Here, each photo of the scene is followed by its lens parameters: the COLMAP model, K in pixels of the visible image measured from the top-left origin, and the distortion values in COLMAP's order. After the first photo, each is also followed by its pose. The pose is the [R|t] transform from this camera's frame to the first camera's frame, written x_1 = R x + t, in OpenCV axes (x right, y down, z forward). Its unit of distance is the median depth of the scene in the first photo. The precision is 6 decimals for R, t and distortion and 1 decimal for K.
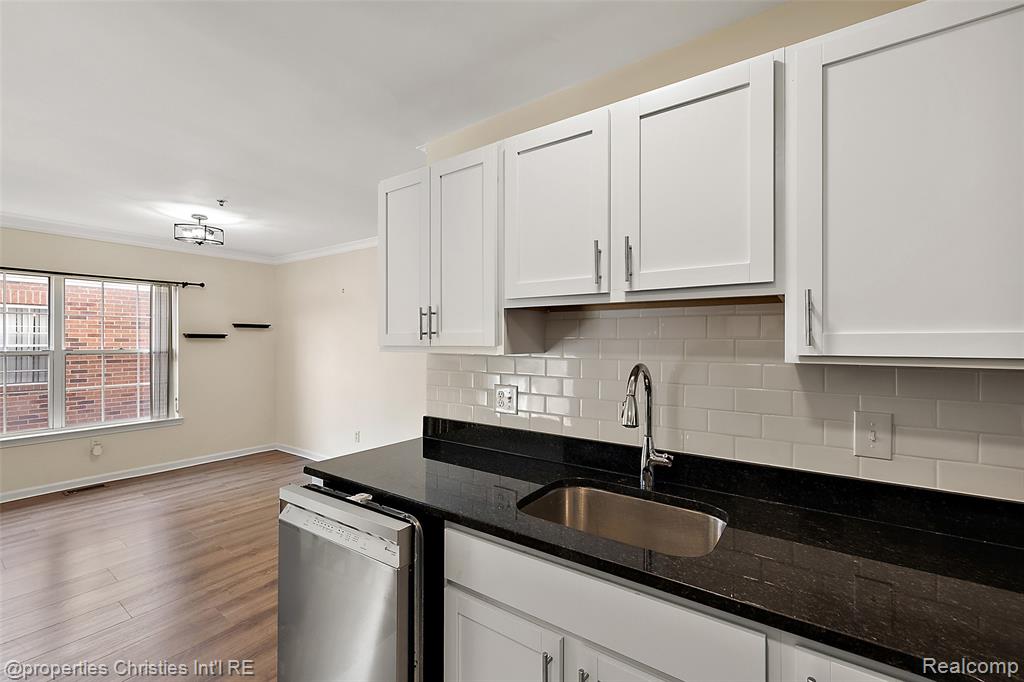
lens RADIAL K [[427.6, 0, 511.8], [0, 427.6, 342.8], [0, 0, 1]] dist [-0.004216, -0.000053]
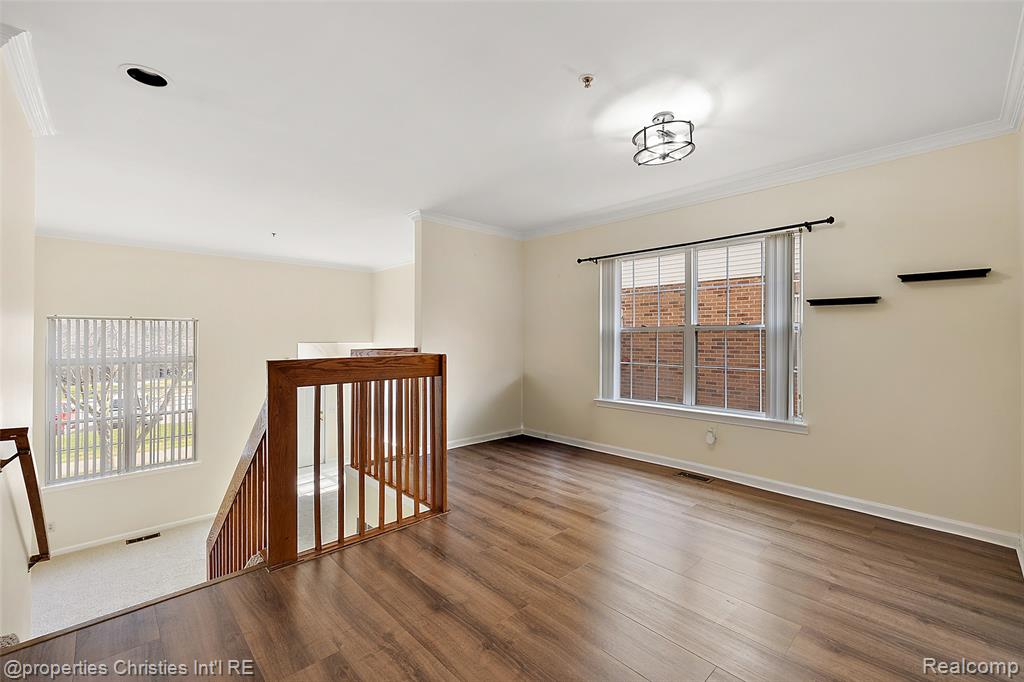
lens RADIAL K [[427.6, 0, 514.1], [0, 427.6, 337.2], [0, 0, 1]] dist [-0.004216, -0.000053]
pose [[-0.207653, 0.000428, -0.978203, -0.020530], [-0.000230, 1.000000, 0.000486, 0.042533], [0.978203, 0.000326, -0.207652, 0.795416]]
